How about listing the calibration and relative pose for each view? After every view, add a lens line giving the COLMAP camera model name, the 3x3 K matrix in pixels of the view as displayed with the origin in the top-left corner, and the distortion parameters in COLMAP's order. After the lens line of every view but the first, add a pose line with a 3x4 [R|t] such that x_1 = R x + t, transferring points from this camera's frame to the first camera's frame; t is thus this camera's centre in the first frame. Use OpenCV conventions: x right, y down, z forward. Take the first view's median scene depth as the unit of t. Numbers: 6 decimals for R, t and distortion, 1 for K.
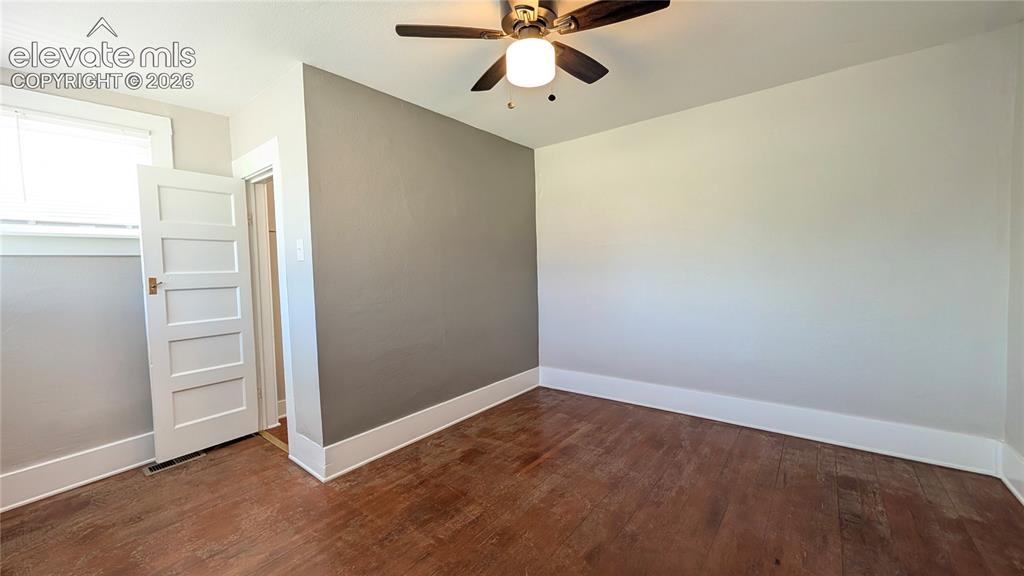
lens RADIAL K [[386.7, 0, 510.6], [0, 386.7, 288.1], [0, 0, 1]] dist [0.000883, 0.000181]
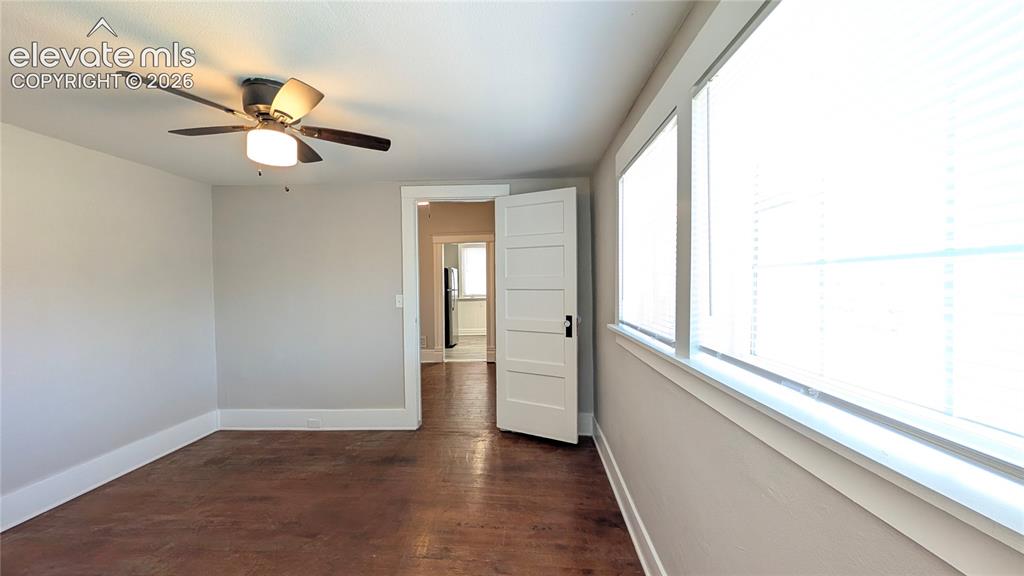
lens RADIAL K [[386.7, 0, 510.6], [0, 386.7, 288.1], [0, 0, 1]] dist [0.000883, 0.000181]
pose [[-0.585461, 0.021591, 0.810413, -1.084452], [0.064100, 0.997749, 0.019725, -0.131901], [-0.808163, 0.063496, -0.585527, 0.954093]]
